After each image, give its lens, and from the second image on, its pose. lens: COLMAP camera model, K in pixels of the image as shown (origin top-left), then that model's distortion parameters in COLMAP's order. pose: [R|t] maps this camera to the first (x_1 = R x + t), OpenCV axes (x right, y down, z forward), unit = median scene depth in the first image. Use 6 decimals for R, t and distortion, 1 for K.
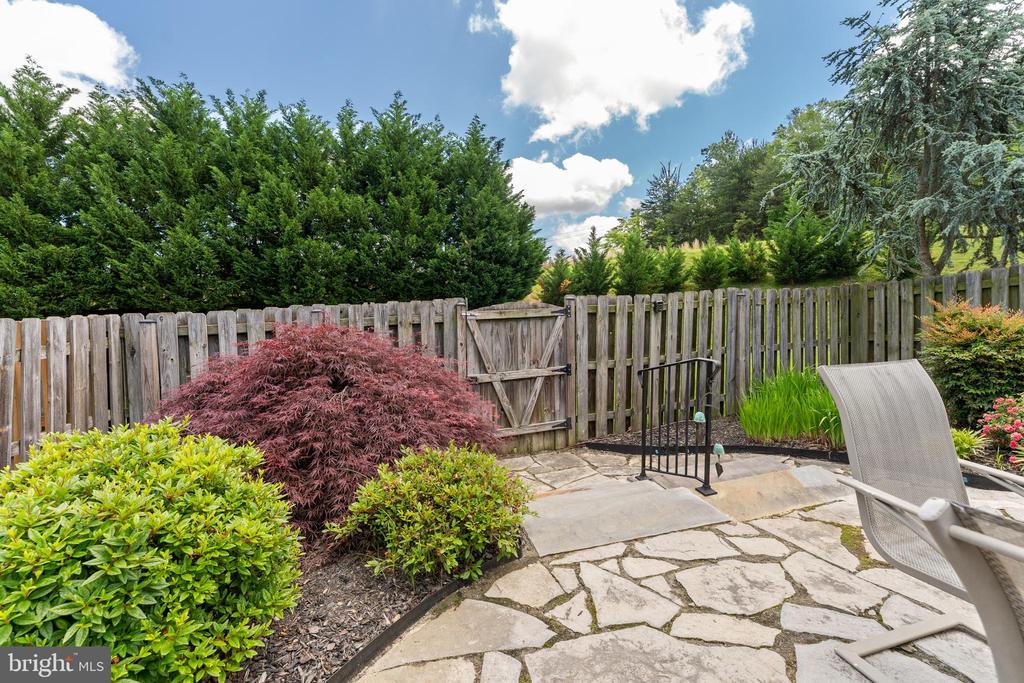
lens RADIAL K [[418.0, 0, 531.3], [0, 418.0, 325.3], [0, 0, 1]] dist [-0.002066, 0.000046]
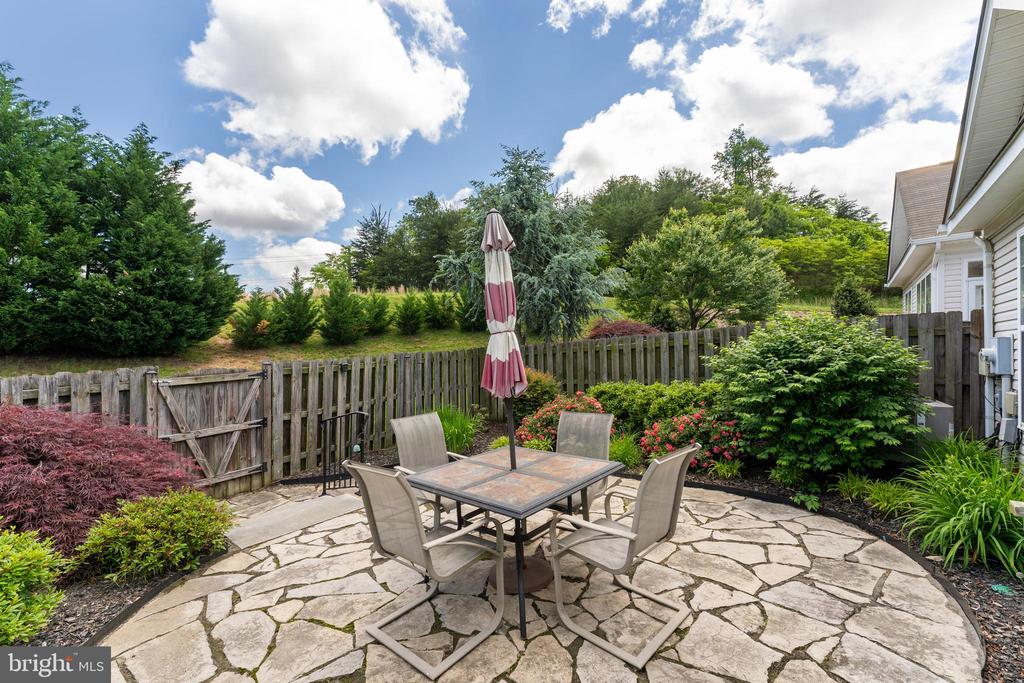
lens RADIAL K [[418.0, 0, 515.8], [0, 418.0, 346.8], [0, 0, 1]] dist [-0.002066, 0.000046]
pose [[0.810708, 0.009759, 0.585369, -0.025890], [0.006691, 0.999641, -0.025933, -0.062493], [-0.585412, 0.024940, 0.810352, -0.336584]]
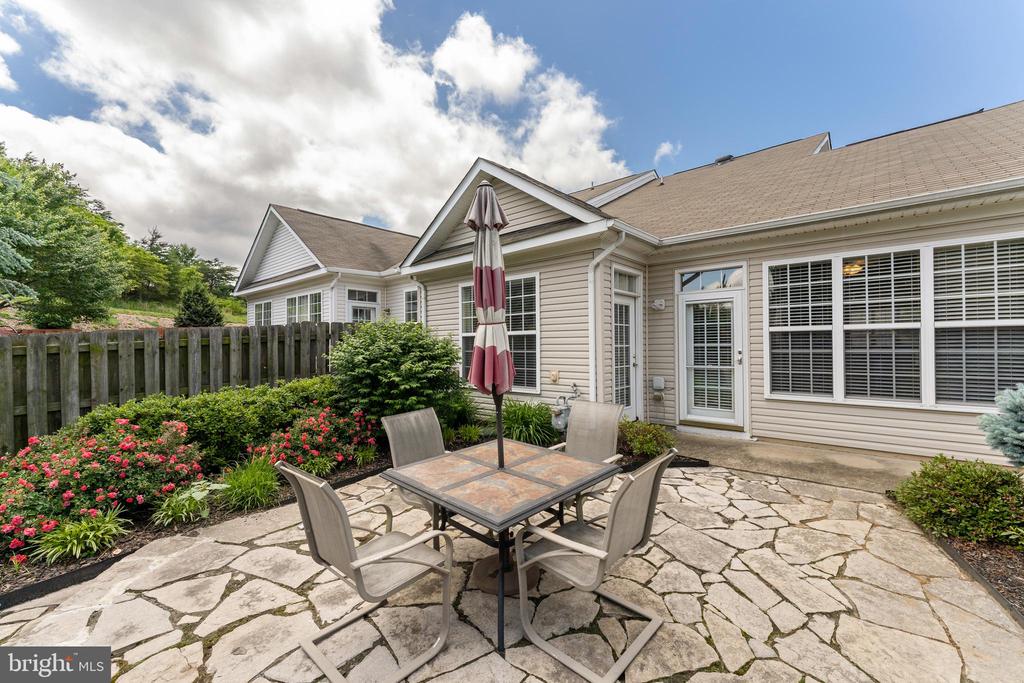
lens RADIAL K [[418.0, 0, 519.9], [0, 418.0, 335.6], [0, 0, 1]] dist [-0.002066, 0.000046]
pose [[-0.540612, 0.036451, 0.840482, -0.146772], [0.042957, 0.998954, -0.015694, -0.068393], [-0.840175, 0.027620, -0.541612, 0.311860]]
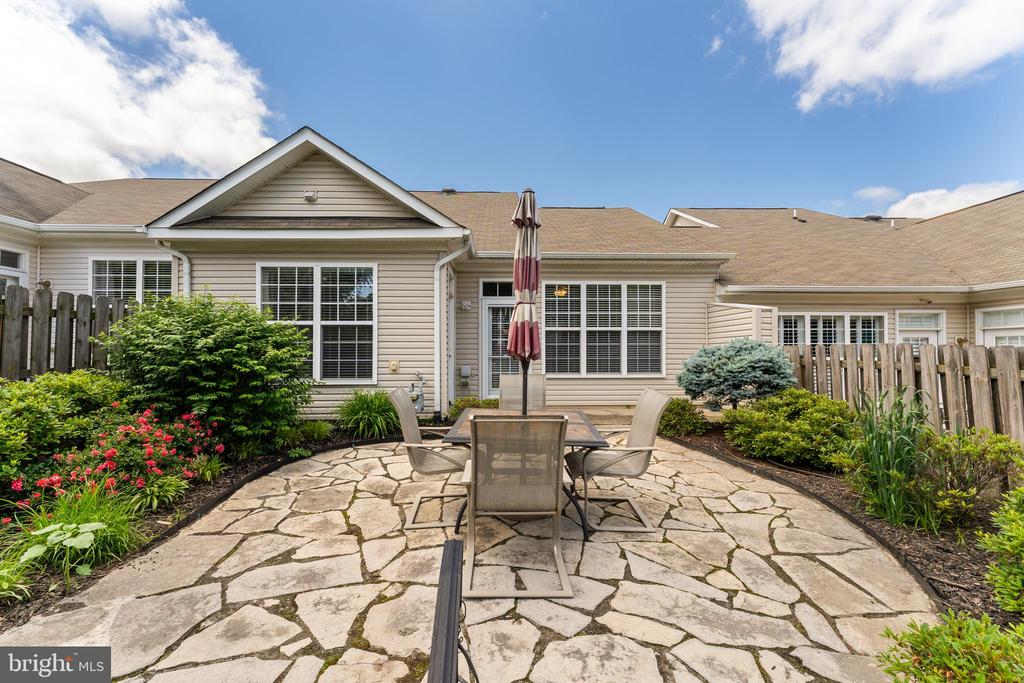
lens RADIAL K [[418.0, 0, 501.5], [0, 418.0, 326.8], [0, 0, 1]] dist [-0.002066, 0.000046]
pose [[-0.966228, 0.029536, 0.255989, 0.141329], [0.022748, 0.999308, -0.029438, -0.042717], [-0.256681, -0.022621, -0.966231, 0.646968]]
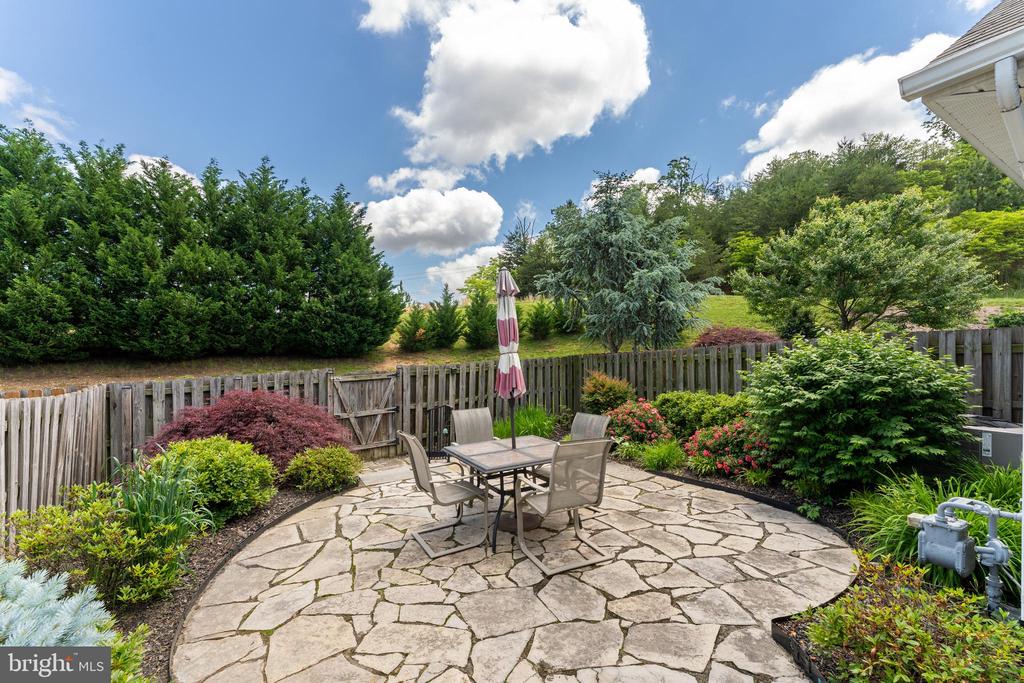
lens RADIAL K [[418.0, 0, 515.5], [0, 418.0, 351.1], [0, 0, 1]] dist [-0.002066, 0.000046]
pose [[0.962953, 0.013845, 0.269313, 0.072746], [-0.008928, 0.999771, -0.019472, -0.082940], [-0.269521, 0.016346, 0.962856, -0.622381]]
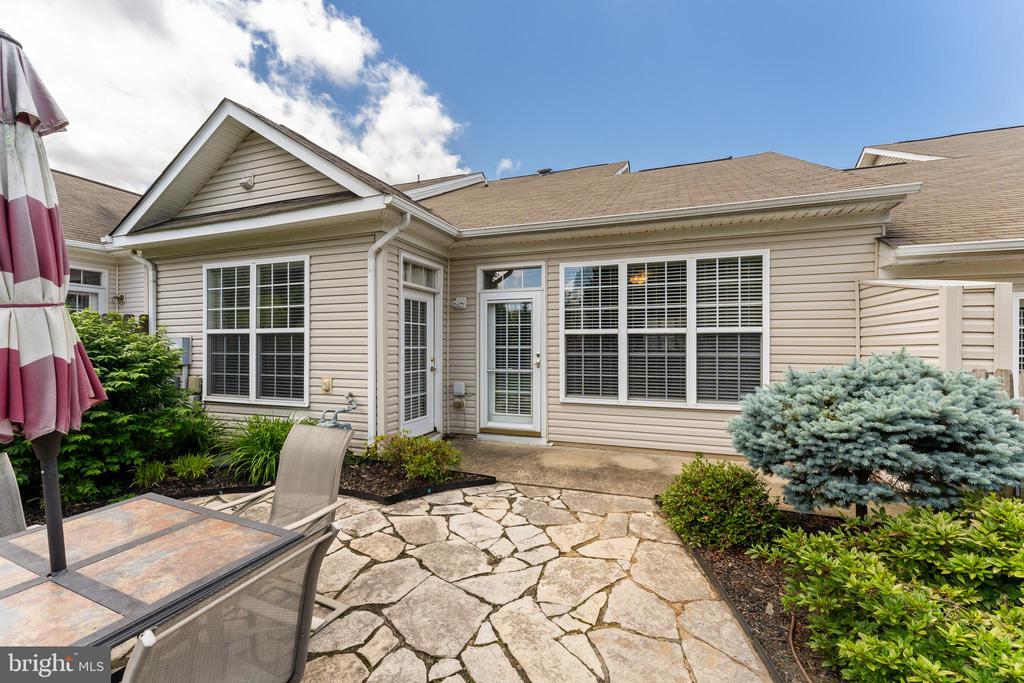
lens RADIAL K [[418.0, 0, 504.7], [0, 418.0, 331.4], [0, 0, 1]] dist [-0.002066, 0.000046]
pose [[-0.792347, 0.032589, 0.609199, -0.115997], [0.029469, 0.999451, -0.015136, -0.063811], [-0.609358, 0.005959, -0.792873, 0.126951]]
